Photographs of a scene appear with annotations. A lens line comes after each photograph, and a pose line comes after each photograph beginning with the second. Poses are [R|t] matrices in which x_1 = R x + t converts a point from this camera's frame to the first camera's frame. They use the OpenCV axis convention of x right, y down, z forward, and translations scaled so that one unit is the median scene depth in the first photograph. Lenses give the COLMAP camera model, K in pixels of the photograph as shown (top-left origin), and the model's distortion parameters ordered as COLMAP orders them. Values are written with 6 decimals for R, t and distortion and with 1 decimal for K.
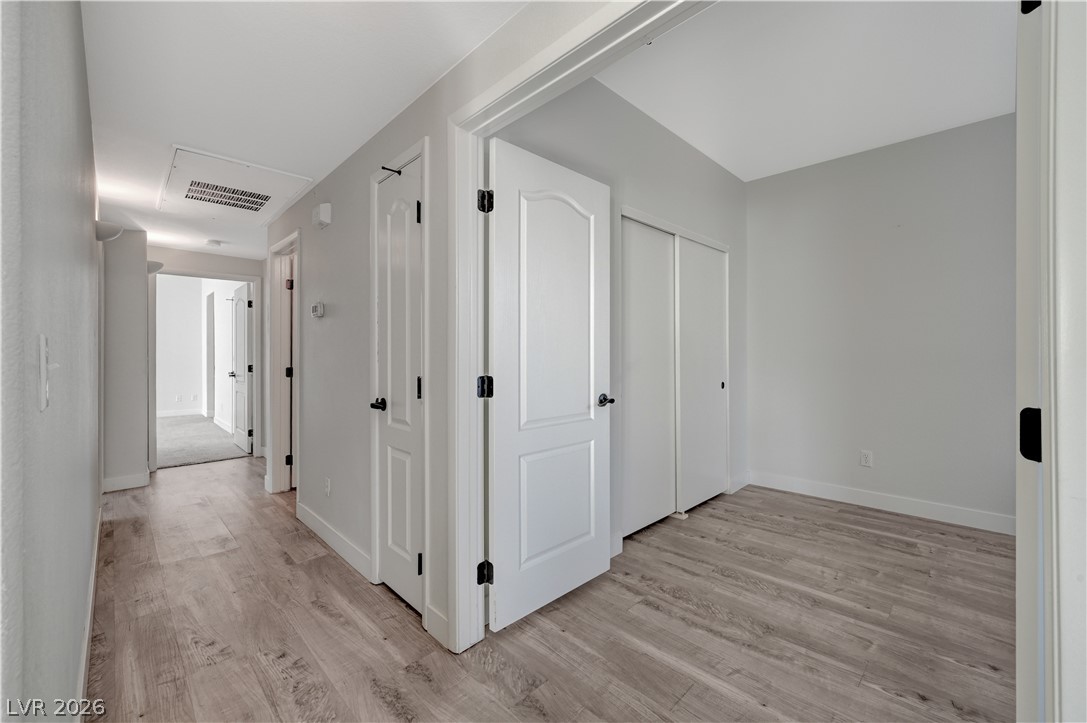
lens RADIAL K [[442.7, 0, 544.2], [0, 442.7, 358.7], [0, 0, 1]] dist [-0.007995, 0.001381]
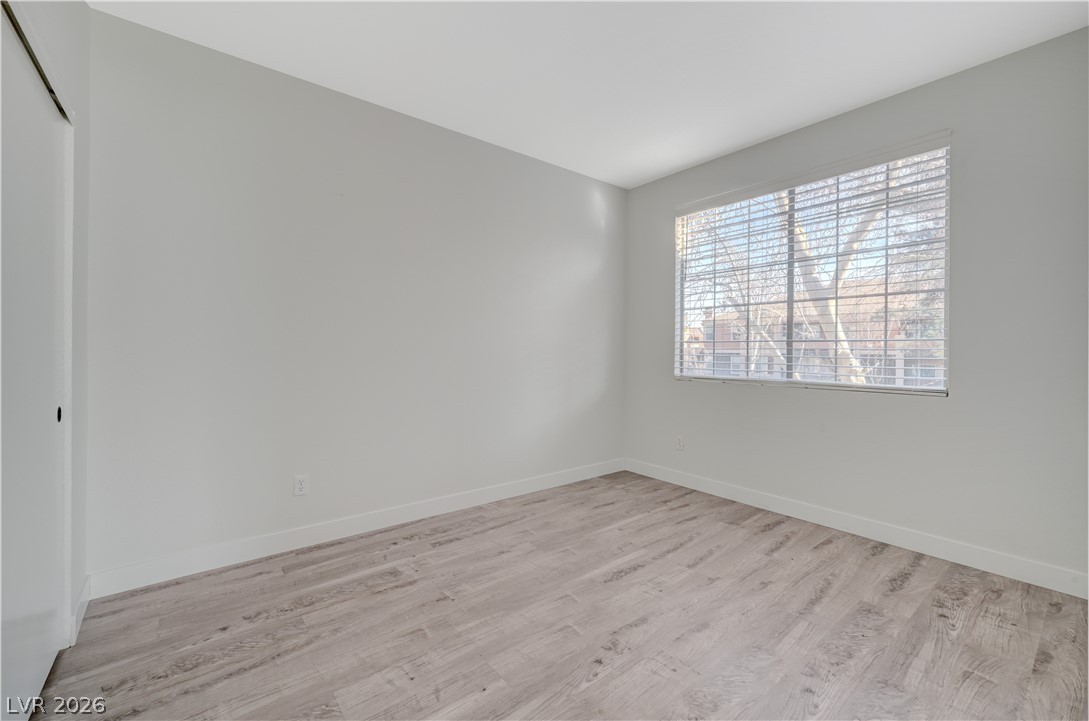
lens RADIAL K [[443.5, 0, 545.1], [0, 443.5, 355.9], [0, 0, 1]] dist [-0.007995, 0.001381]
pose [[0.083830, -0.001475, 0.996479, 0.000171], [0.000153, 0.999999, 0.001467, -0.000256], [-0.996480, 0.000030, 0.083830, 0.567893]]
